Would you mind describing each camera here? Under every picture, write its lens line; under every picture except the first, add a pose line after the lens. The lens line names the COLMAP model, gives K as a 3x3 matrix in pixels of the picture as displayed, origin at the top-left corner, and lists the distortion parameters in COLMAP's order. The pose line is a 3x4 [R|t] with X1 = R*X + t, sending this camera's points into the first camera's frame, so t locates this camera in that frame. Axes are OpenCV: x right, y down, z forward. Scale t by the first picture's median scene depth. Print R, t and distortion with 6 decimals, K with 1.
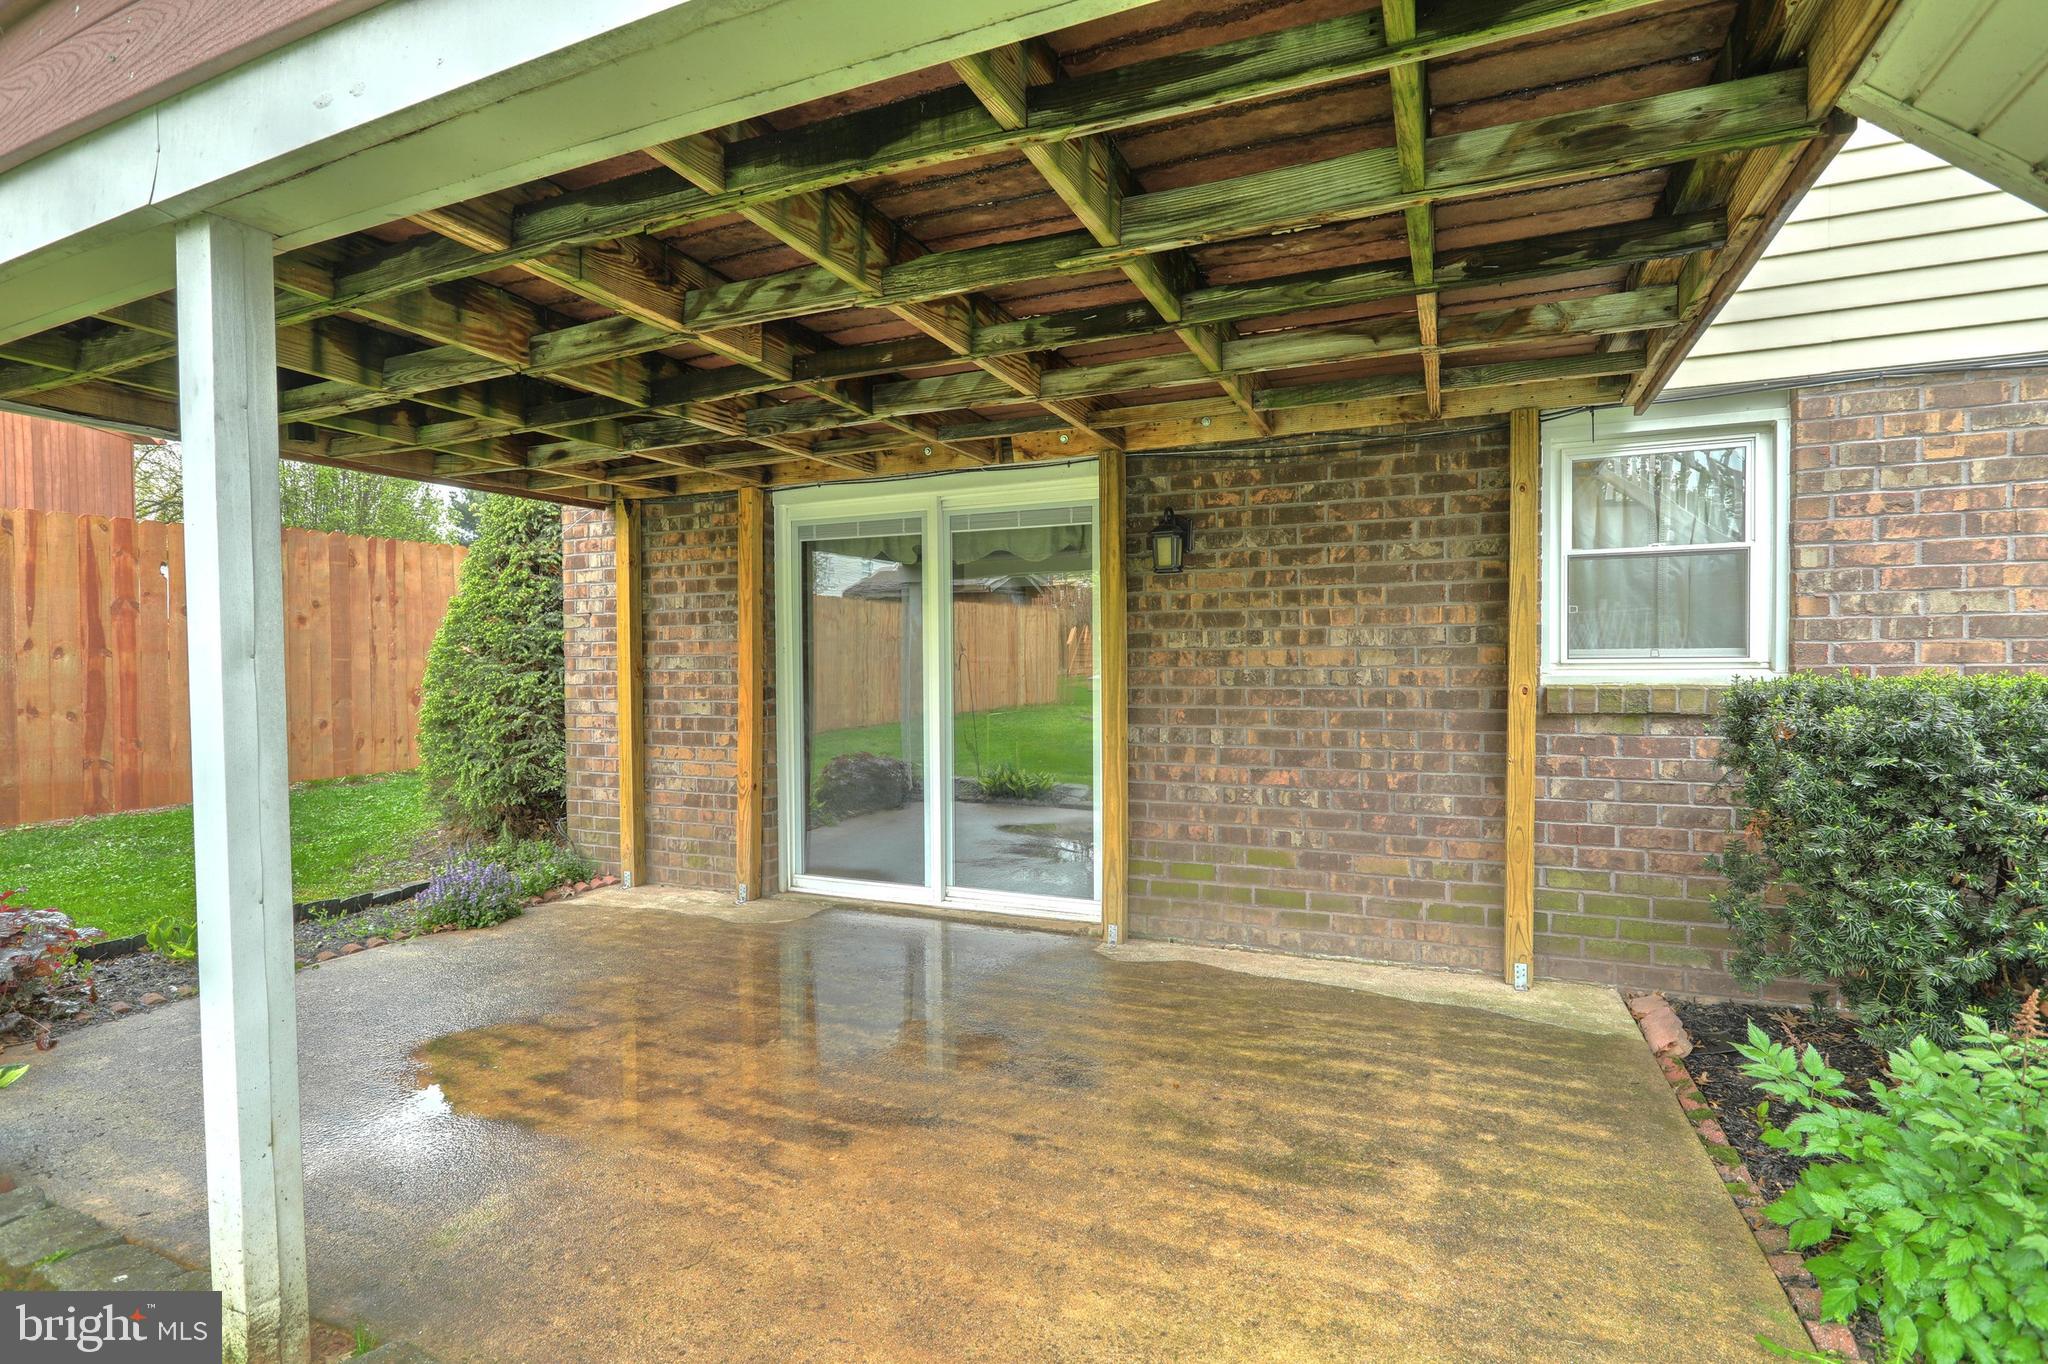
lens RADIAL K [[965.1, 0, 988.4], [0, 965.1, 667.2], [0, 0, 1]] dist [0.001189, 0.000170]
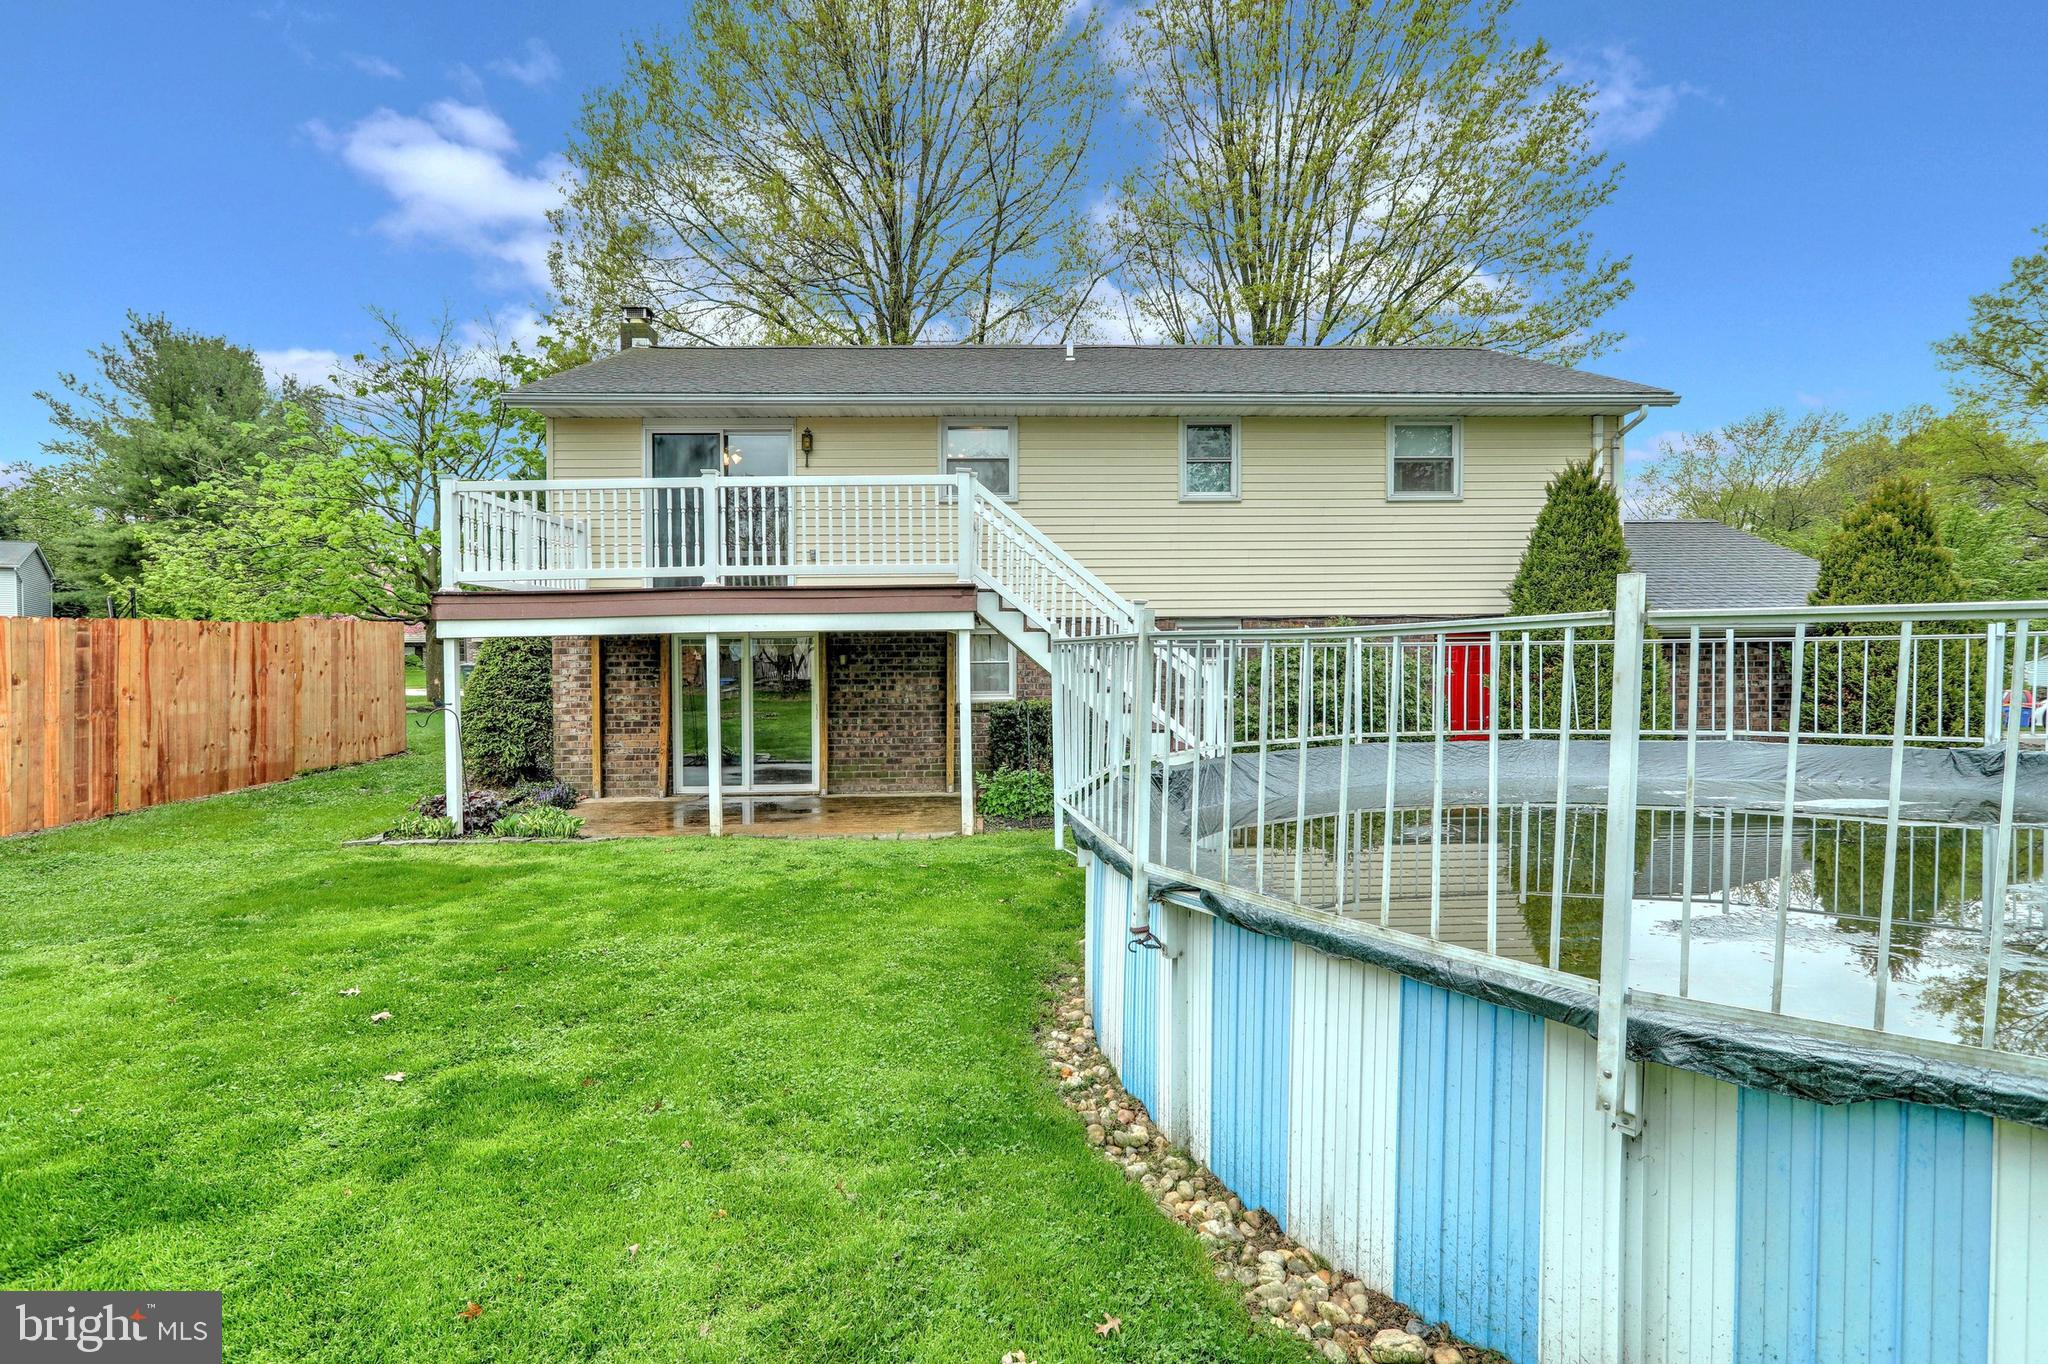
lens RADIAL K [[965.1, 0, 1022.2], [0, 965.1, 673.6], [0, 0, 1]] dist [0.001189, 0.000170]
pose [[0.887592, -0.008267, 0.460556, -0.582515], [0.004189, 0.999942, 0.009876, -0.086991], [-0.460611, -0.006836, 0.887576, -1.583419]]
